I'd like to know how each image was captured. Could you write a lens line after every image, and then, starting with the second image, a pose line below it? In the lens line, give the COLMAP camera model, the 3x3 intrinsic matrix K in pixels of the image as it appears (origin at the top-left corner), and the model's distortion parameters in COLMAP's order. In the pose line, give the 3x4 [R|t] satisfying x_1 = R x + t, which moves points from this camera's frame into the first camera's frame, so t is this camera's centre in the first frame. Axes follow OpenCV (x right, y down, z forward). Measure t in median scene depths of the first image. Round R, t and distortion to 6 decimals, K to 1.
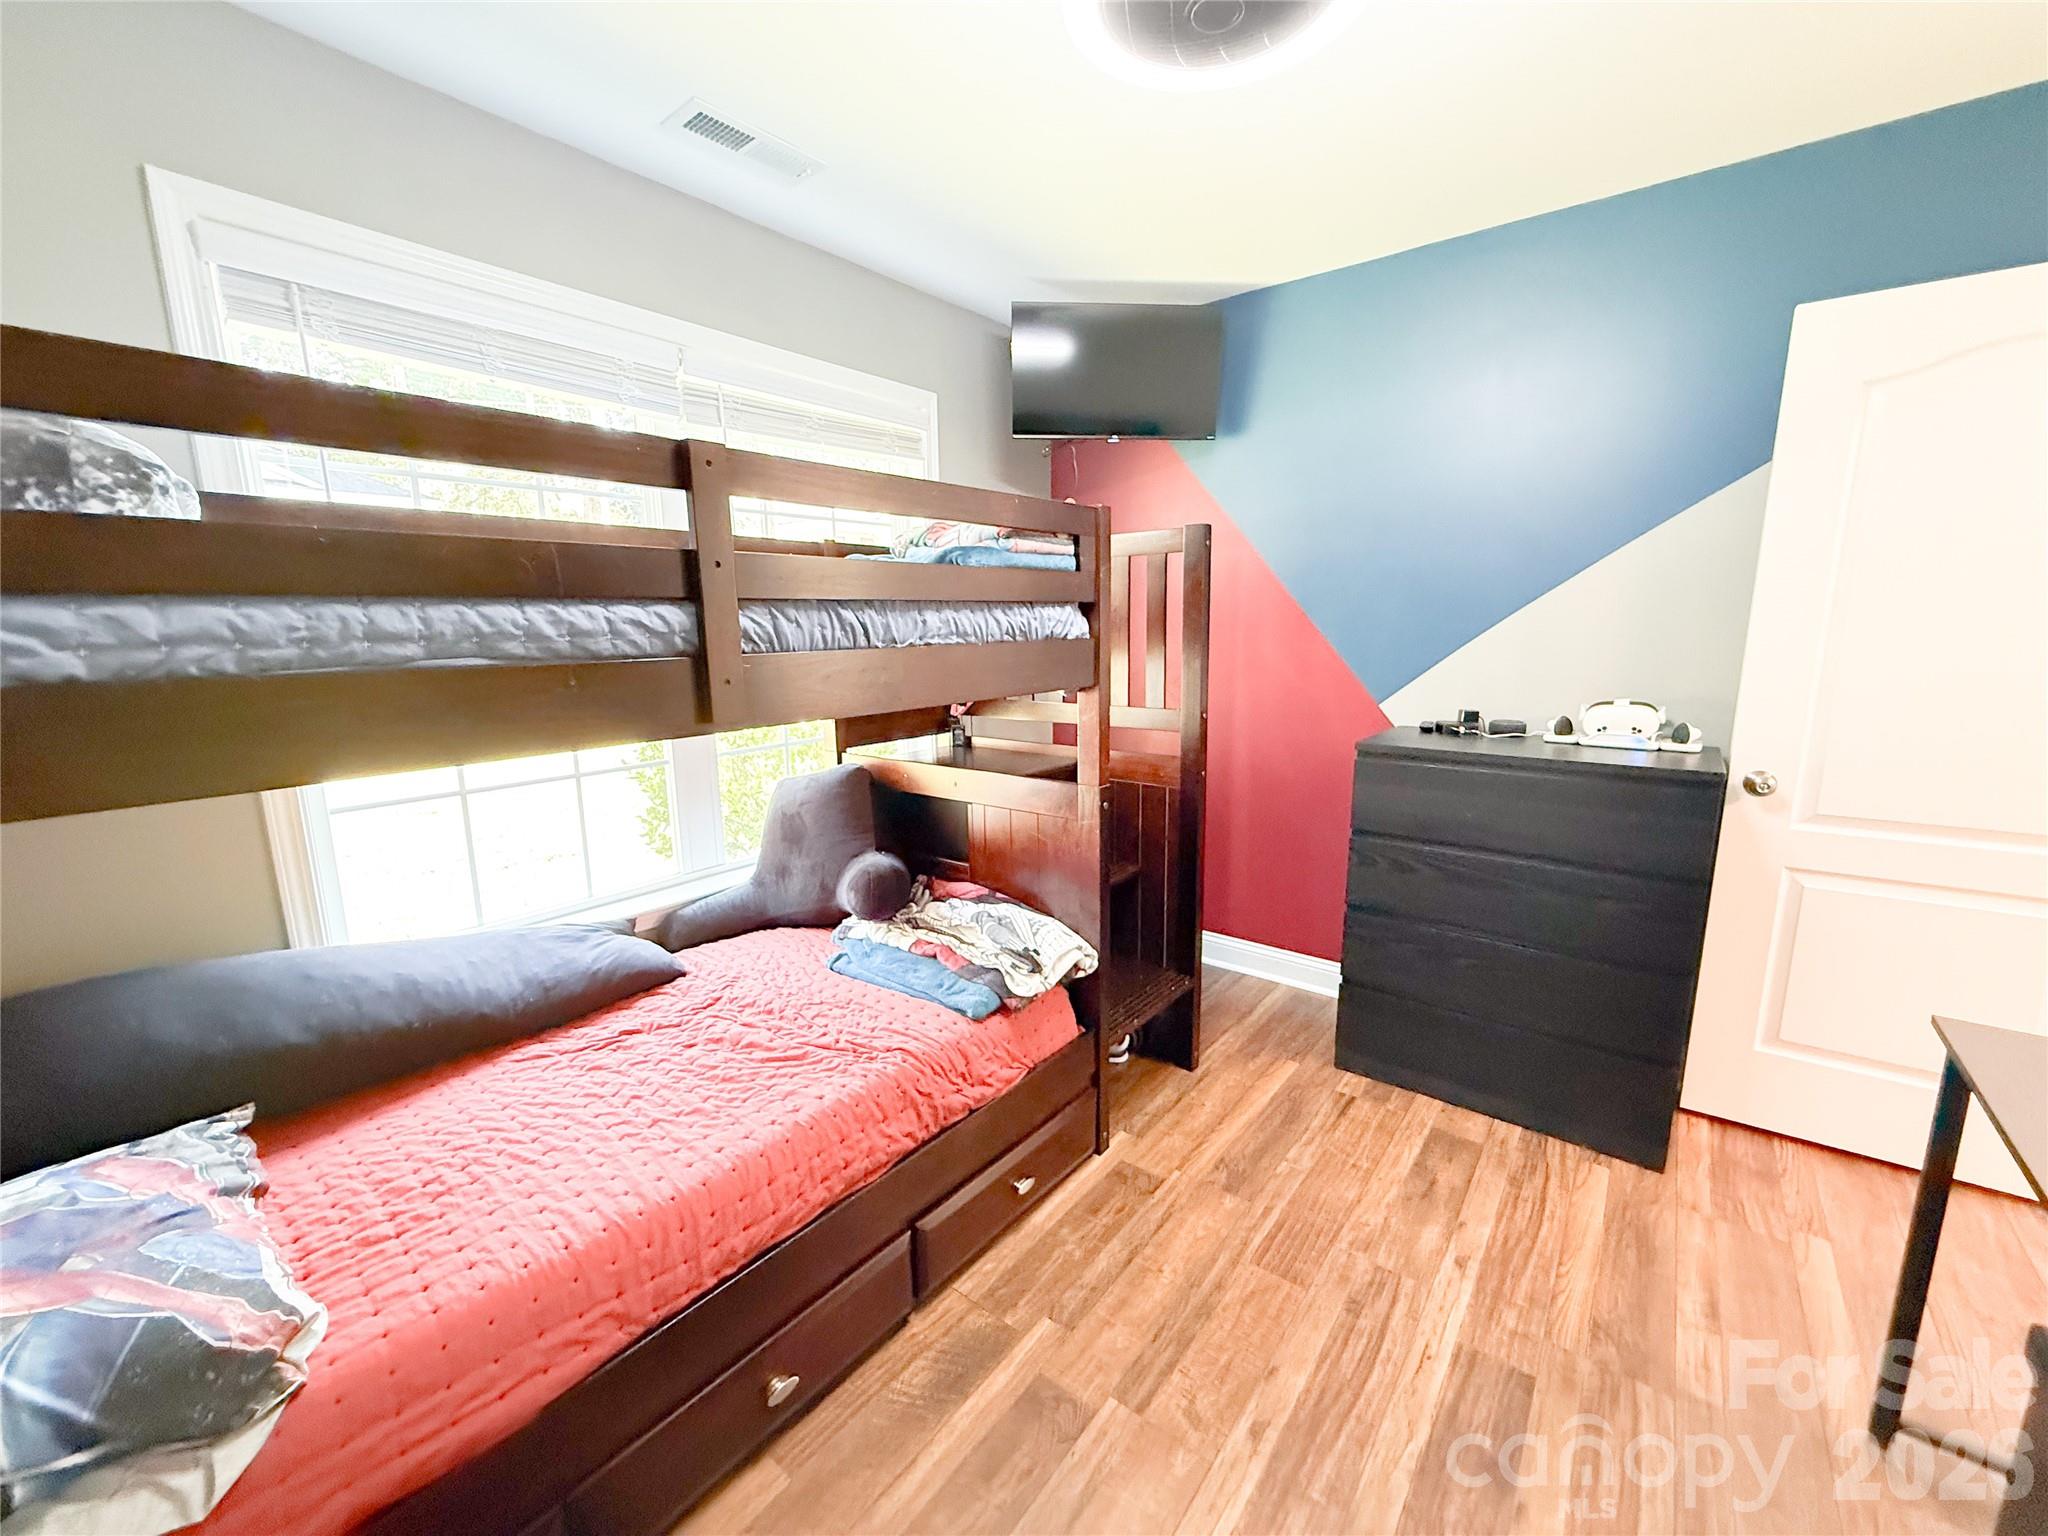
lens RADIAL K [[814.9, 0, 1021.5], [0, 814.9, 768.6], [0, 0, 1]] dist [0.001663, -0.000403]
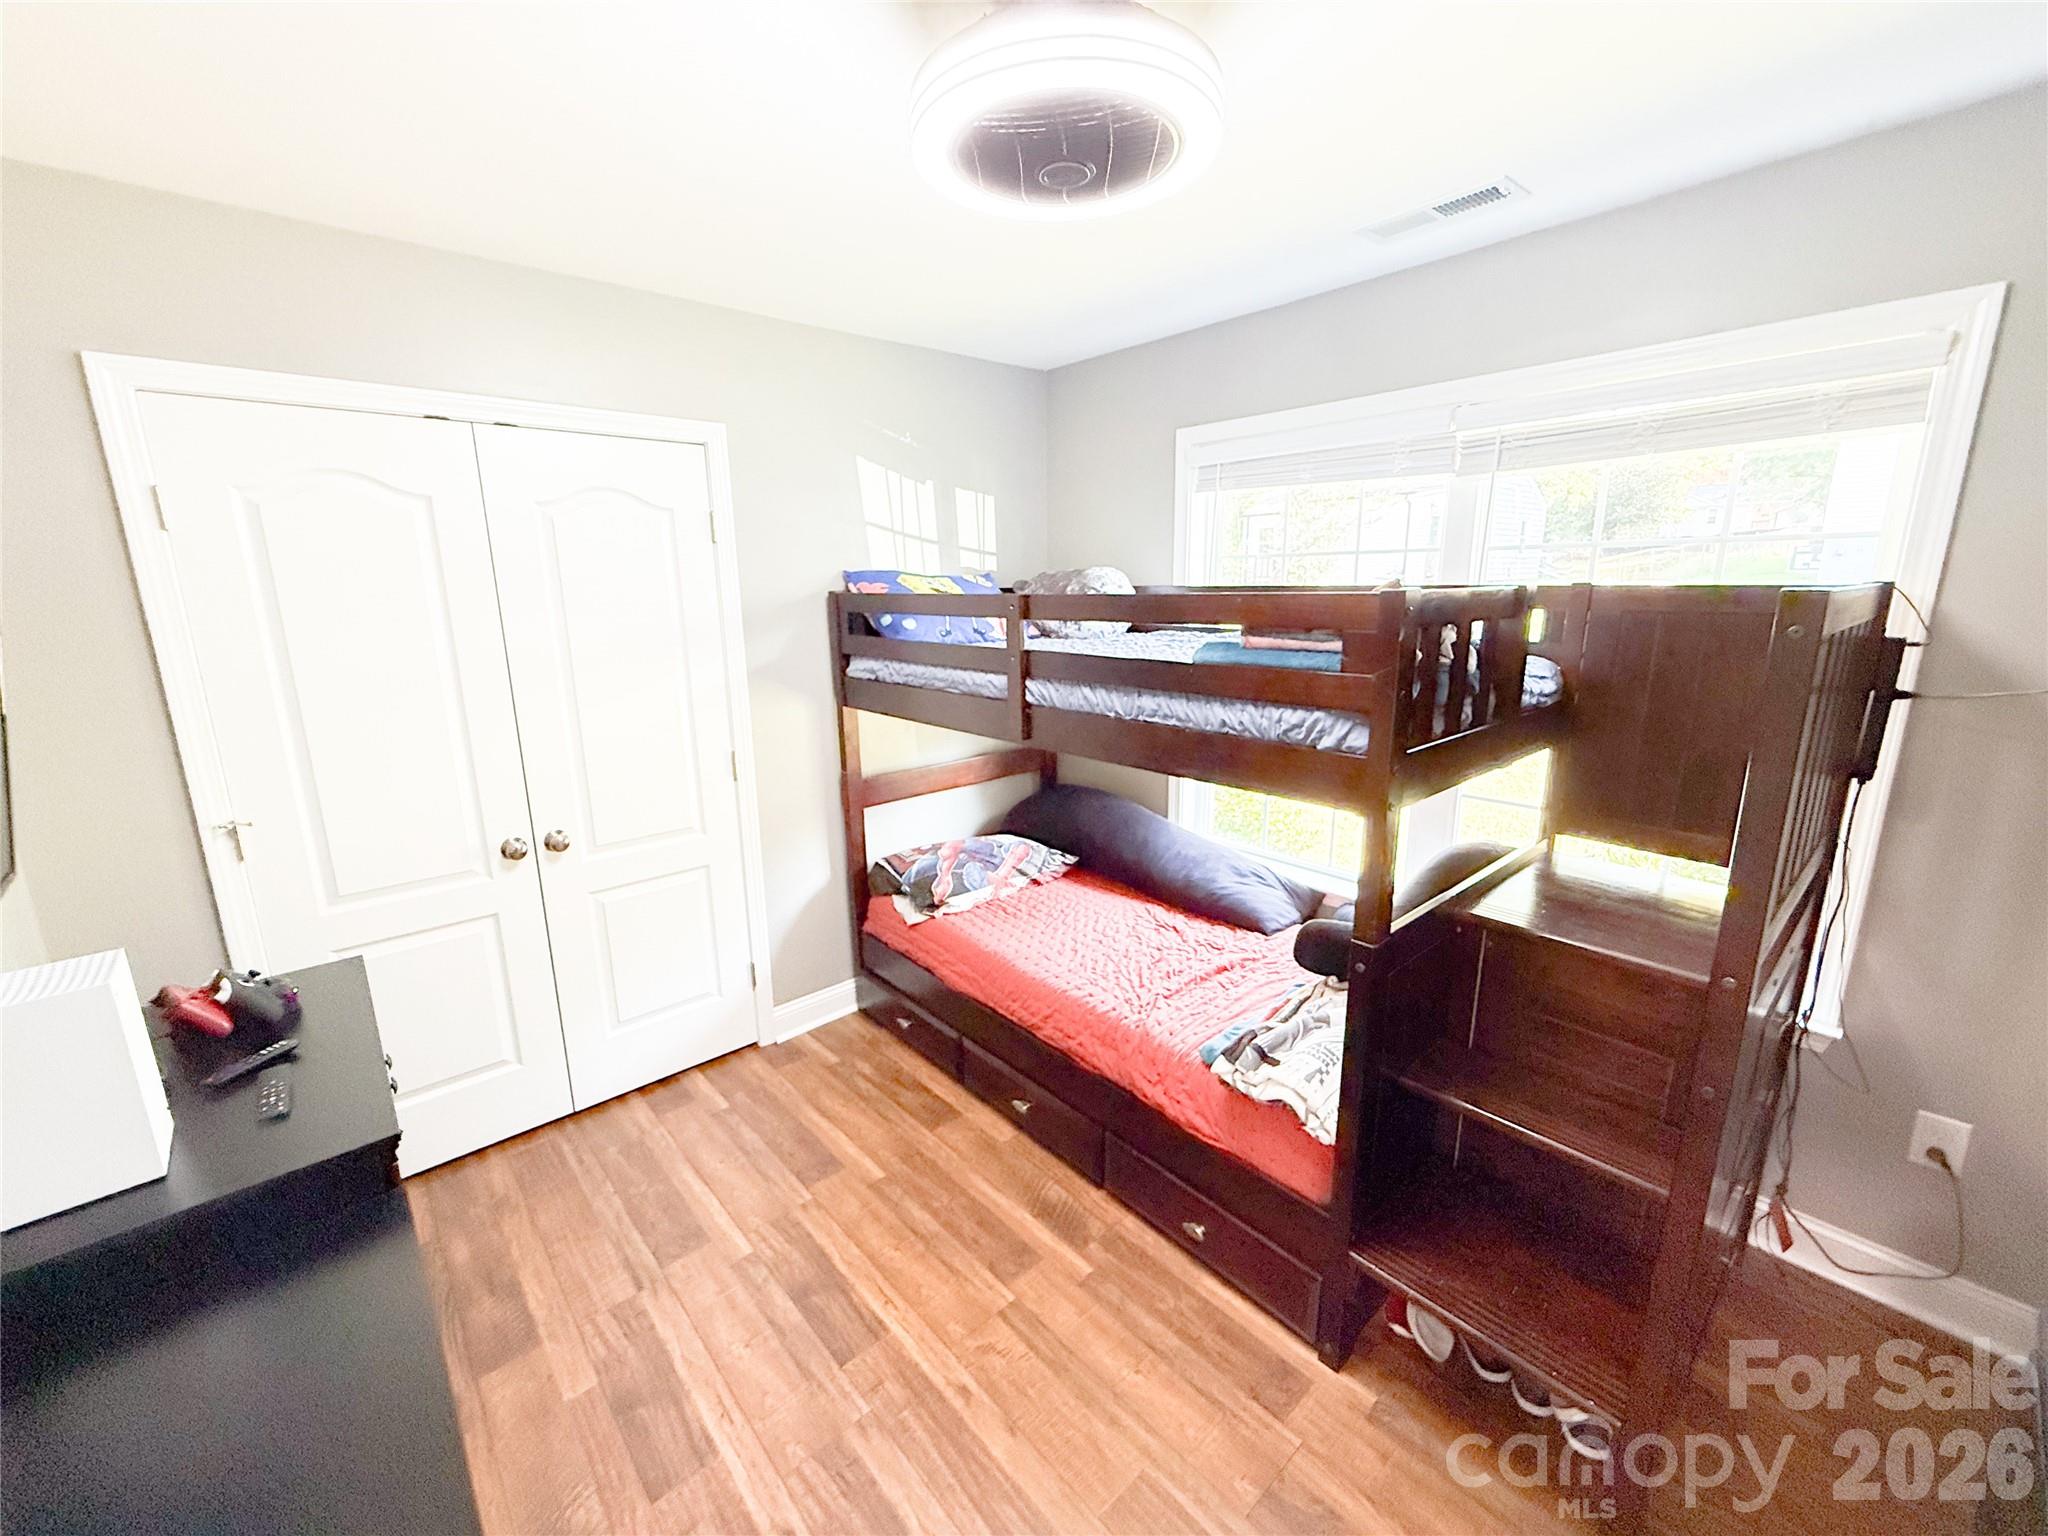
lens RADIAL K [[814.9, 0, 1021.5], [0, 814.9, 768.6], [0, 0, 1]] dist [0.001663, -0.000403]
pose [[-0.170396, 0.237310, -0.956373, 1.127664], [-0.158733, 0.951281, 0.264328, -0.381094], [0.972506, 0.196849, -0.124426, 0.971971]]
